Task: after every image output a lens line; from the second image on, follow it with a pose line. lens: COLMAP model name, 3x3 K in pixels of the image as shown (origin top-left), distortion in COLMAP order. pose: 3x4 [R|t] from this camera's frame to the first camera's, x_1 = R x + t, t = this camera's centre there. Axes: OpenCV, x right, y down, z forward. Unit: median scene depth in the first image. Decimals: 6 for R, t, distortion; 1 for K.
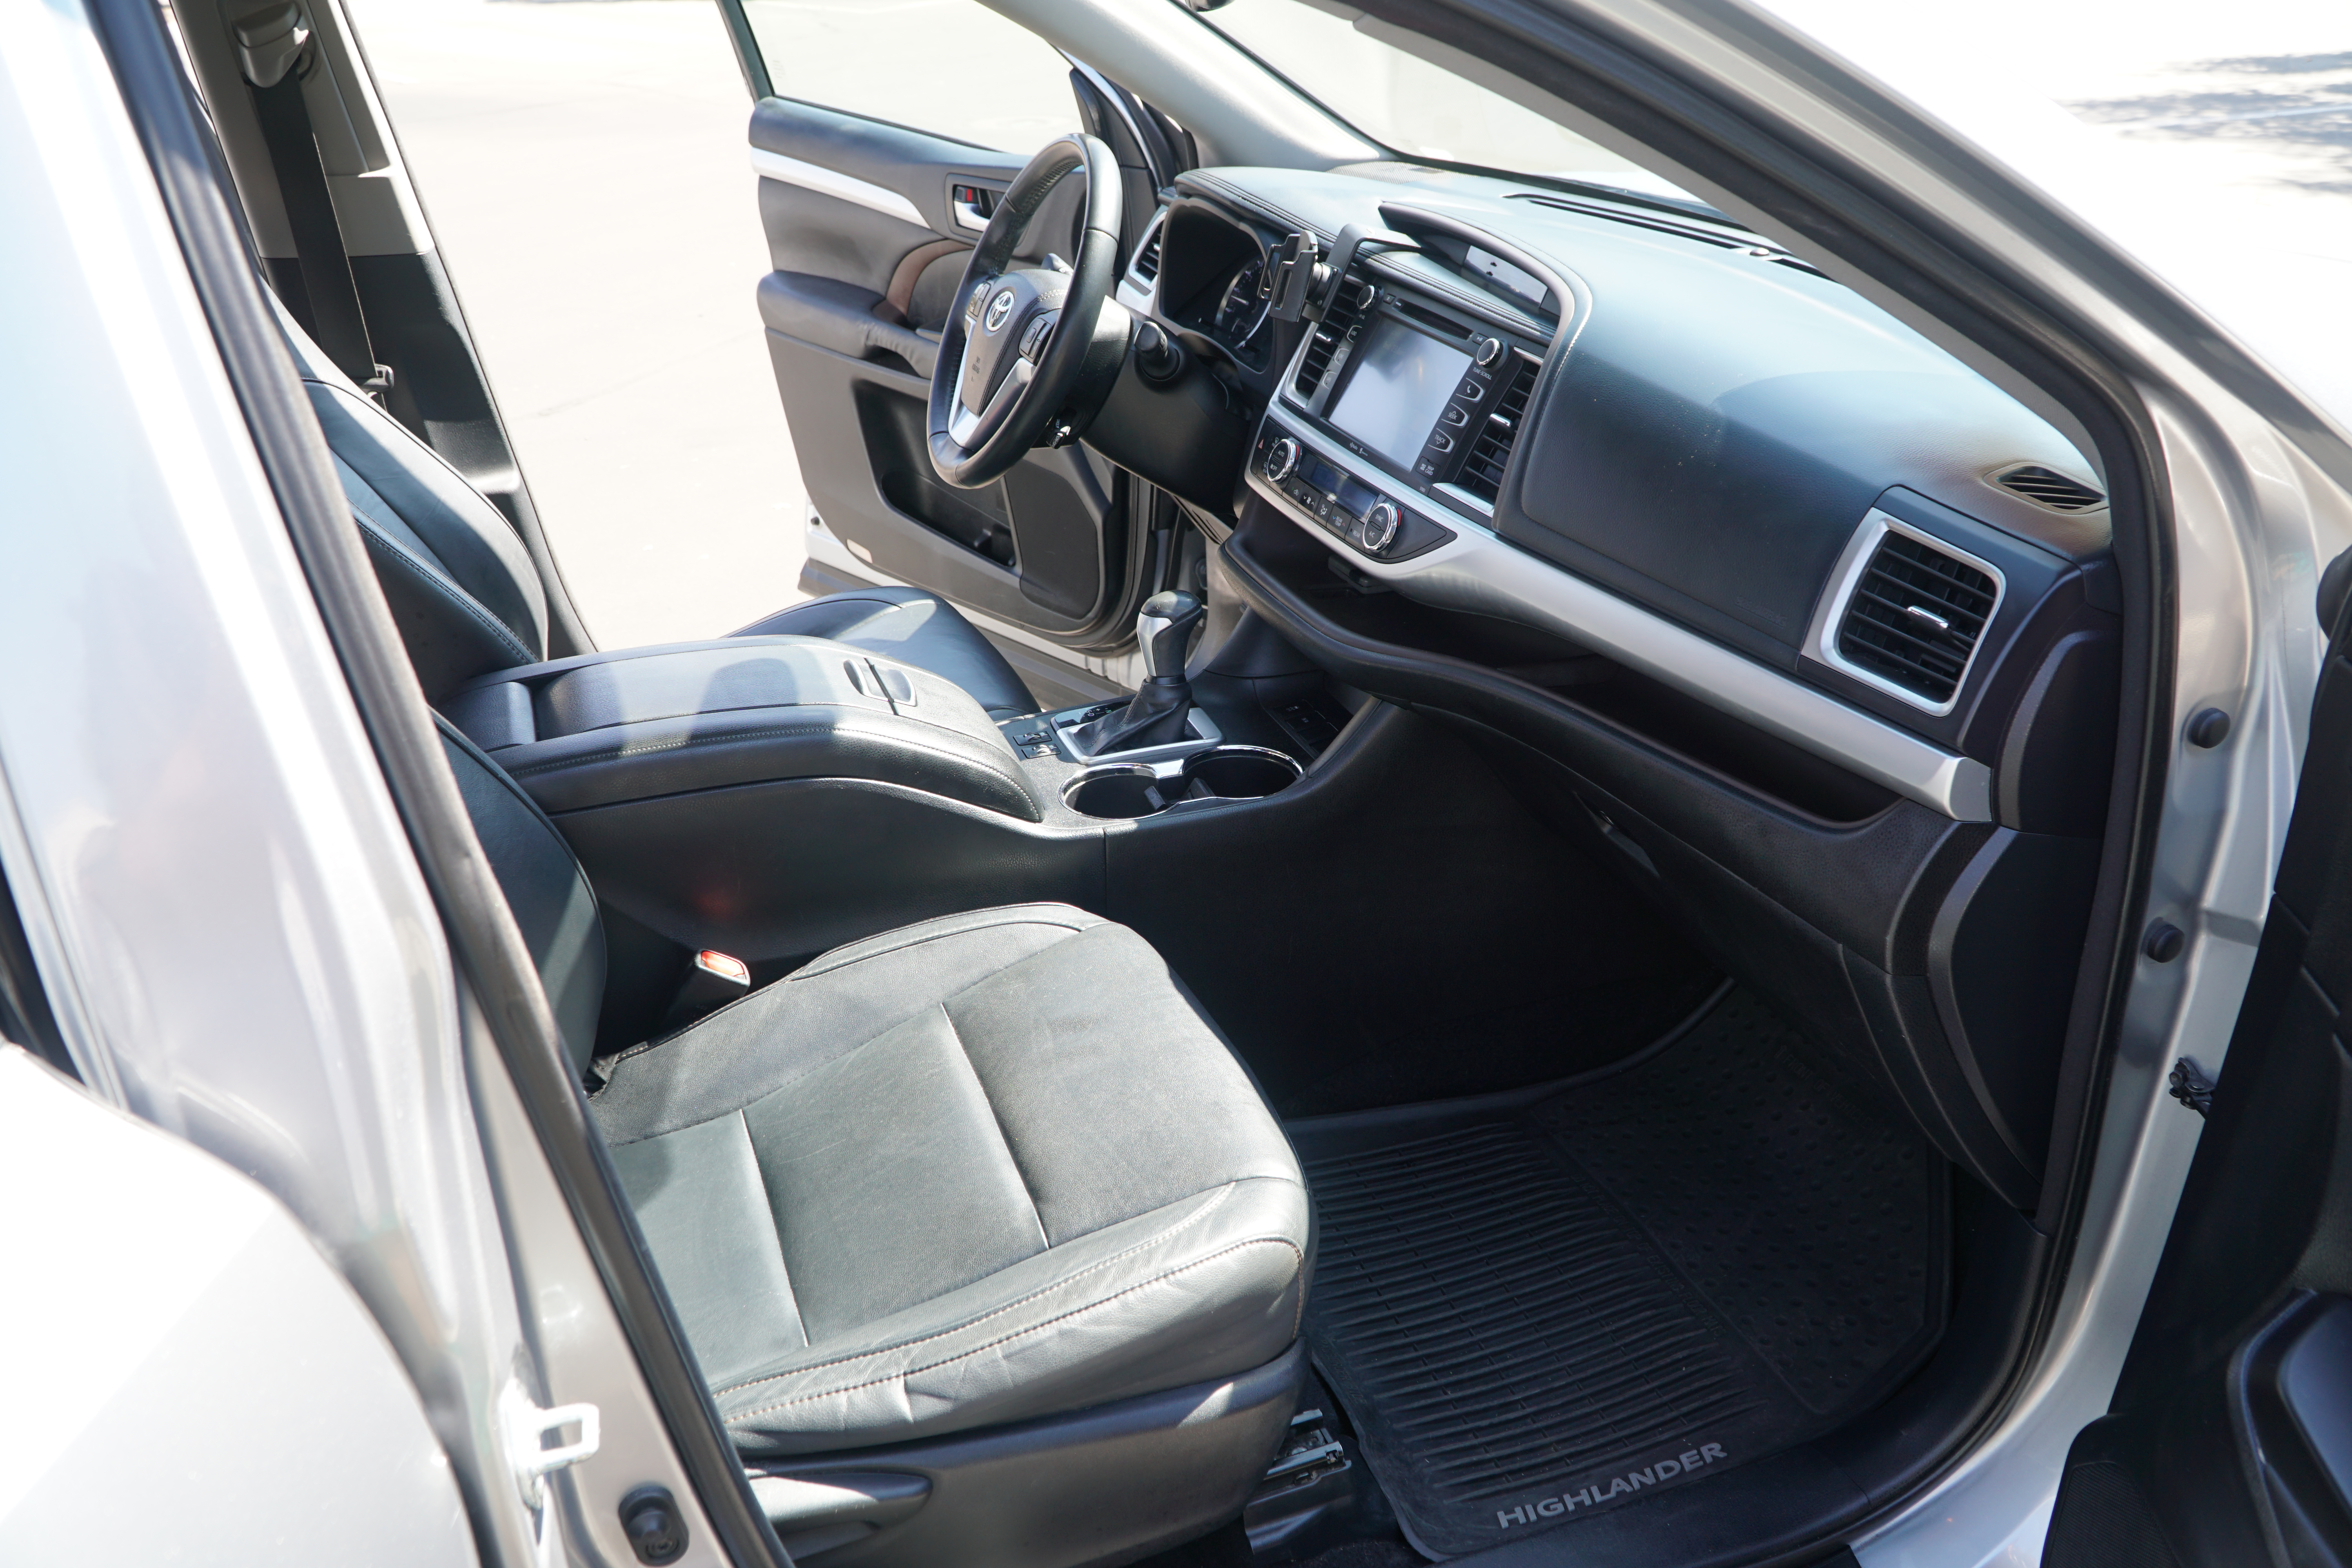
lens RADIAL K [[1870.3, 0, 1177.7], [0, 1870.3, 793.3], [0, 0, 1]] dist [0.017297, -0.004824]
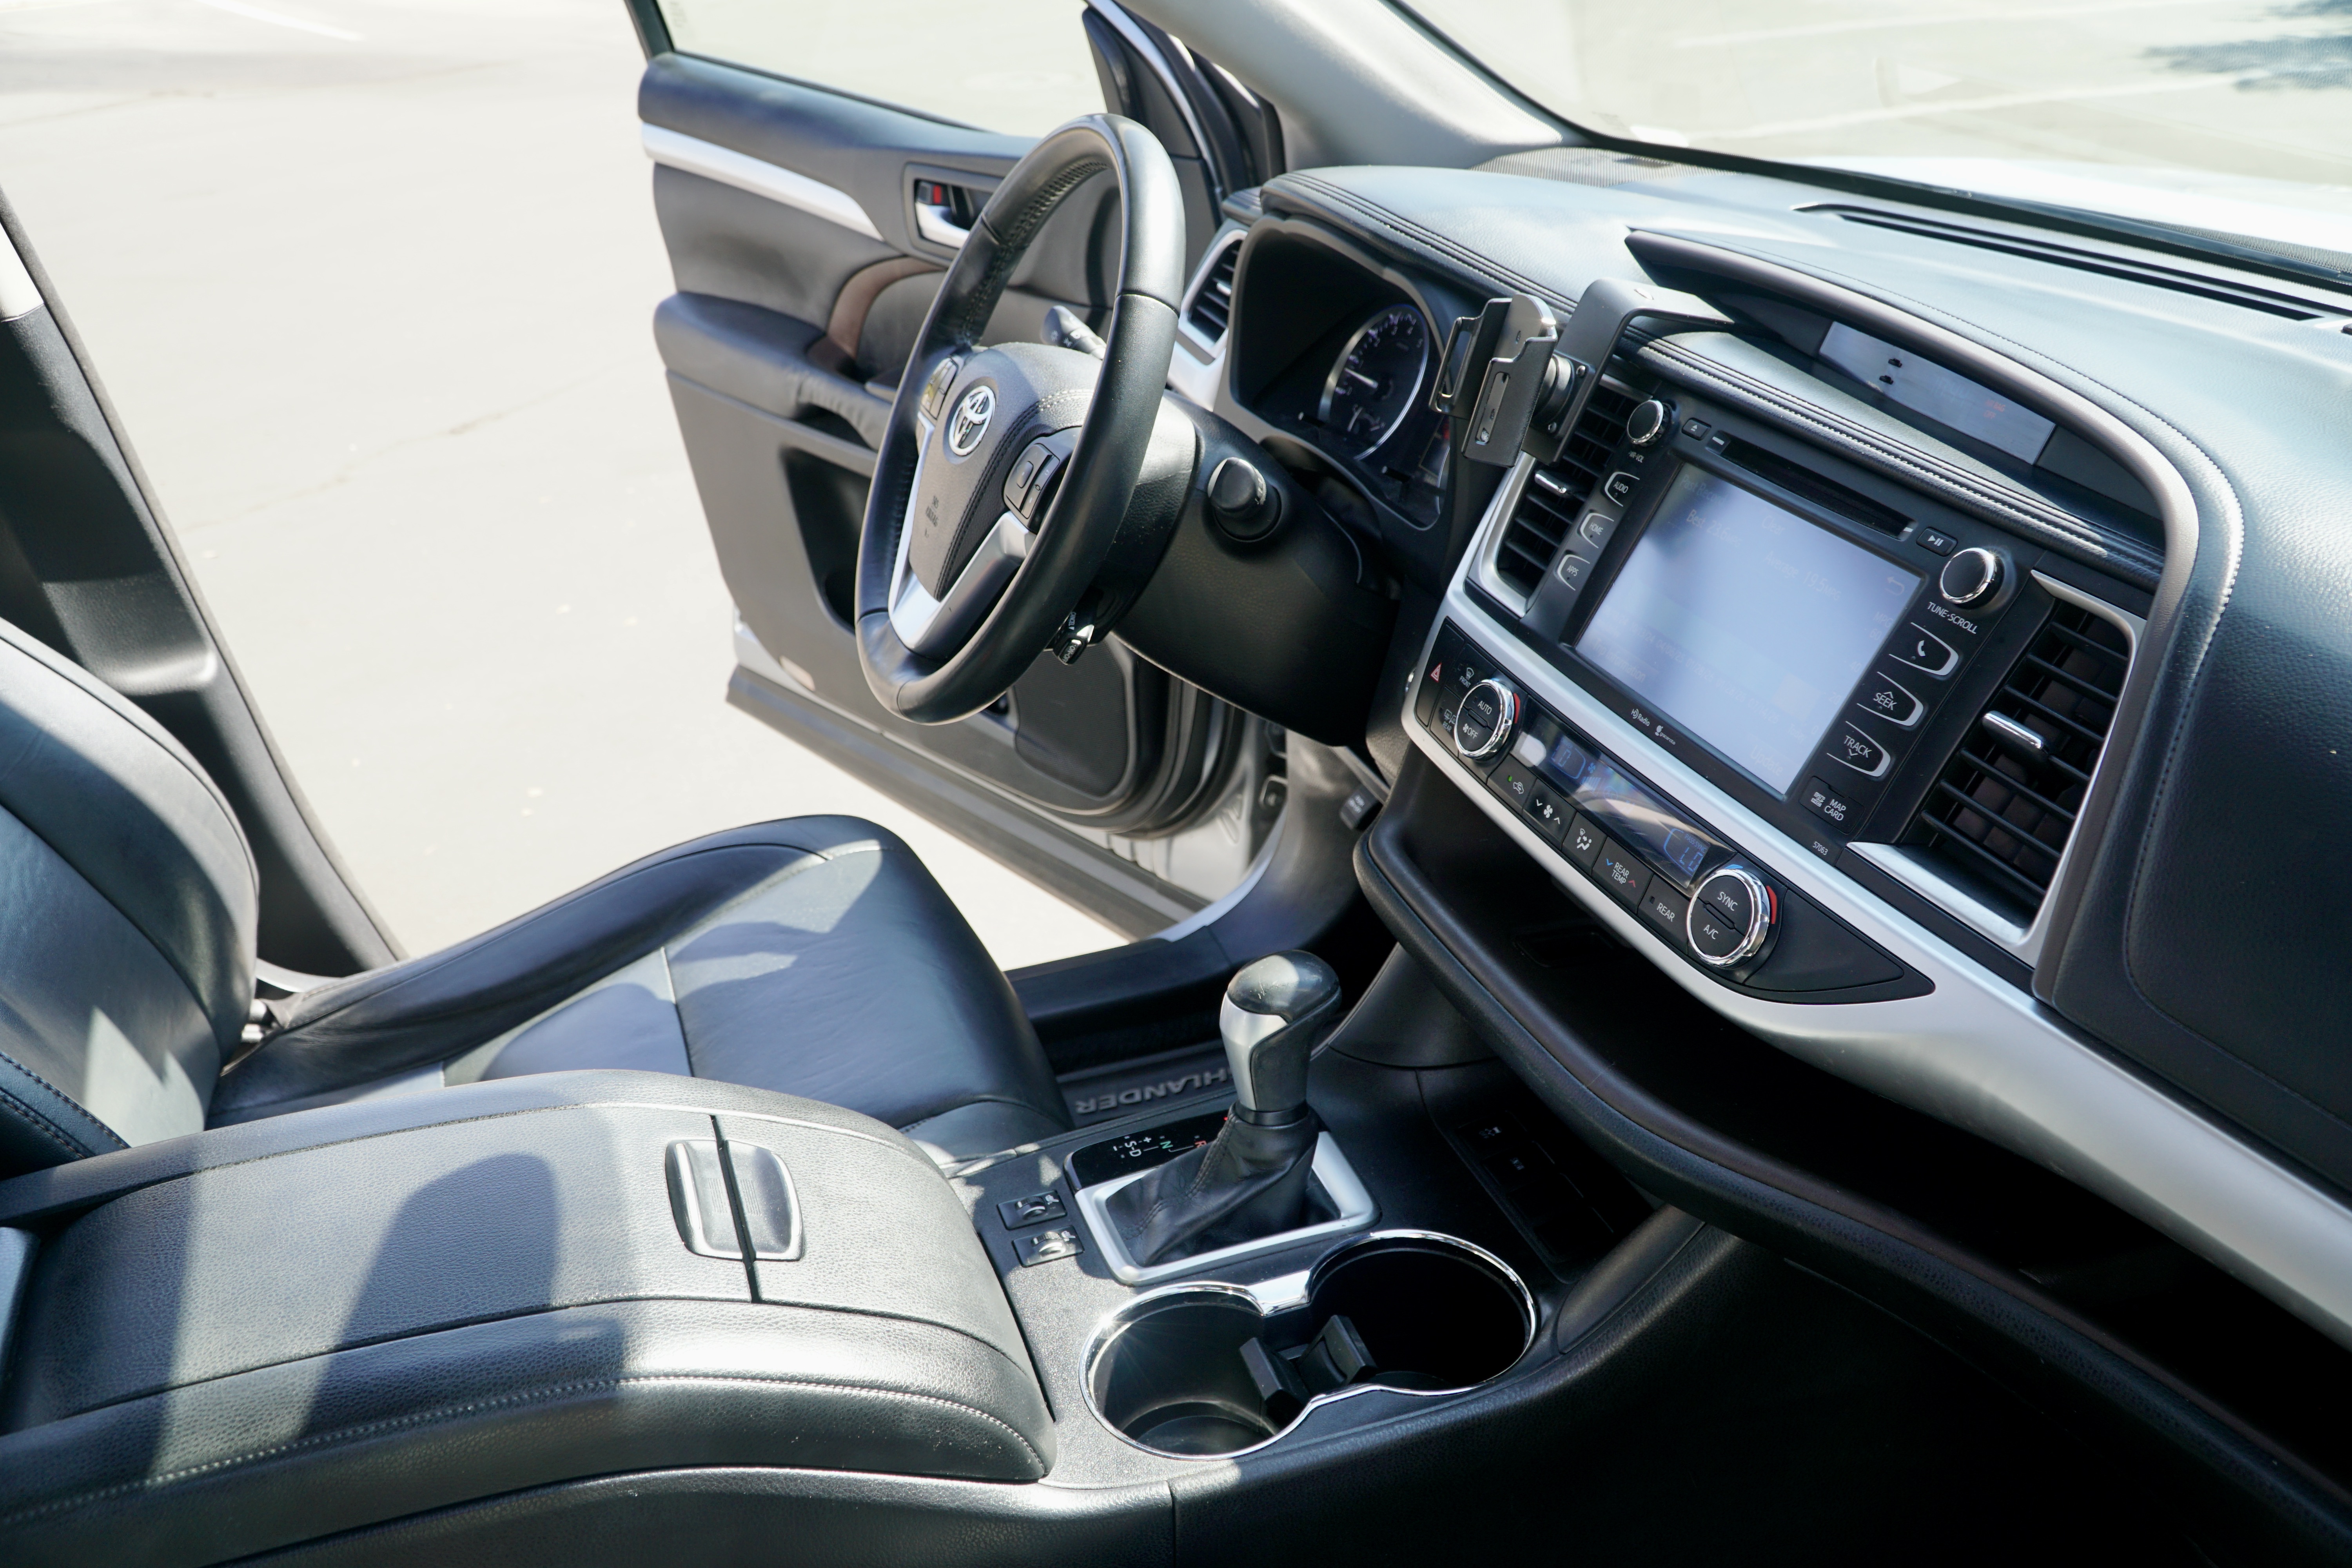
lens RADIAL K [[1870.3, 0, 1179.1], [0, 1870.3, 772.5], [0, 0, 1]] dist [0.017297, -0.004824]
pose [[0.999979, -0.006254, -0.001867, -0.031450], [0.006277, 0.999900, 0.012685, -0.162876], [0.001788, -0.012697, 0.999918, 0.436340]]
